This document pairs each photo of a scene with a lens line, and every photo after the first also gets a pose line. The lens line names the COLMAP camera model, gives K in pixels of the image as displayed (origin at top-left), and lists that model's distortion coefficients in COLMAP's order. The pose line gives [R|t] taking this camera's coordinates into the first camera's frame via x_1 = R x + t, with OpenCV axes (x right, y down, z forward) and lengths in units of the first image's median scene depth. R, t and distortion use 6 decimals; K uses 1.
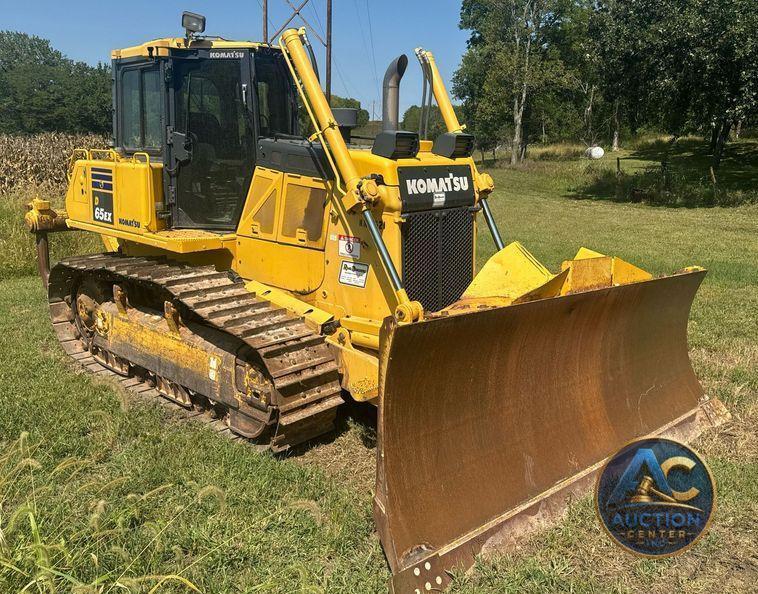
lens RADIAL K [[666.7, 0, 379.0], [0, 666.7, 297.0], [0, 0, 1]] dist [-0.005451, 0.000661]
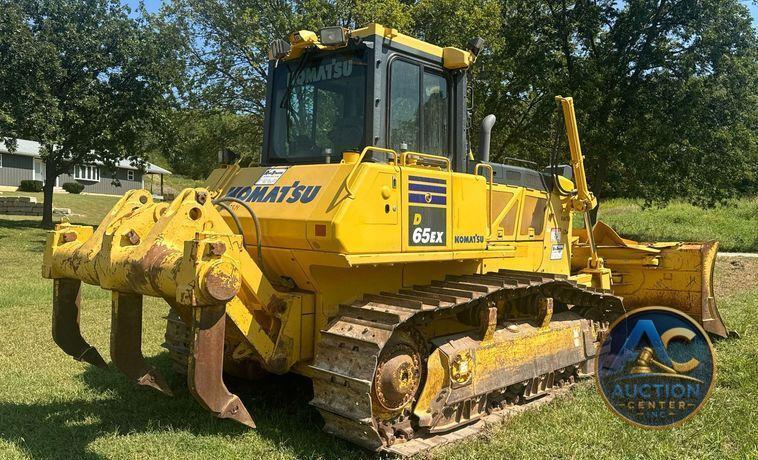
lens RADIAL K [[647.1, 0, 379.0], [0, 647.1, 230.0], [0, 0, 1]] dist [0.000342, 0.000472]
pose [[0.000904, -0.040960, 0.999160, -1.490971], [0.195857, 0.979817, 0.039990, -0.218806], [-0.980632, 0.195656, 0.008908, 1.334544]]
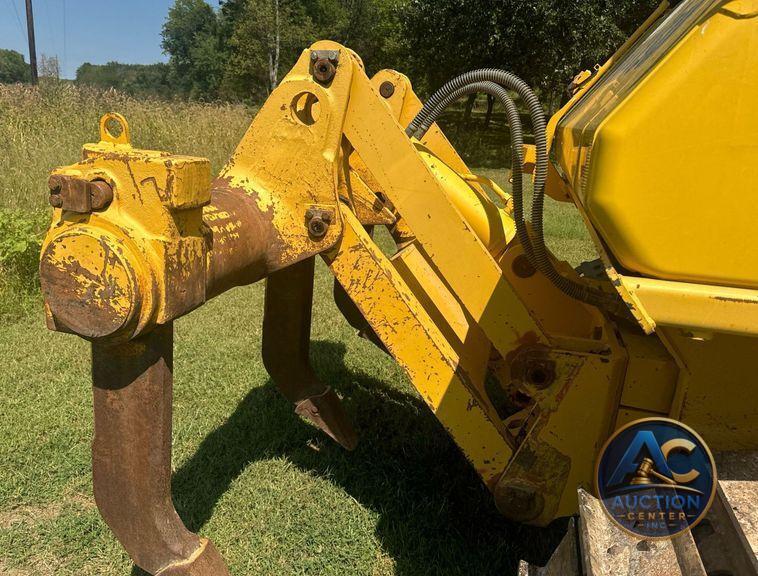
lens RADIAL K [[570.1, 0, 379.0], [0, 570.1, 288.0], [0, 0, 1]] dist [0.078334, 0.000474]
pose [[0.896249, -0.108752, 0.430012, -0.782326], [0.077000, 0.992904, 0.090621, -0.180277], [-0.436816, -0.048108, 0.898264, 1.263211]]
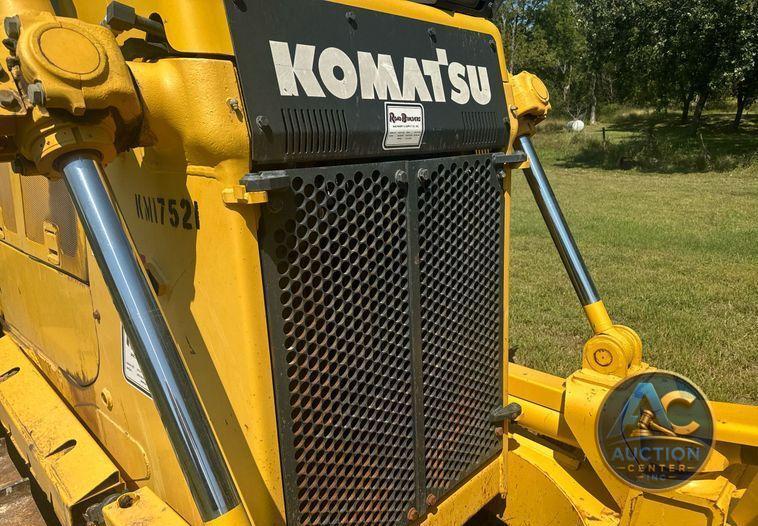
lens RADIAL K [[554.5, 0, 379.0], [0, 554.5, 263.0], [0, 0, 1]] dist [0.011699, 0.000937]
pose [[0.999789, -0.016697, -0.012001, 0.076765], [0.016858, 0.999768, 0.013422, -0.081937], [0.011774, -0.013621, 0.999838, 0.706606]]
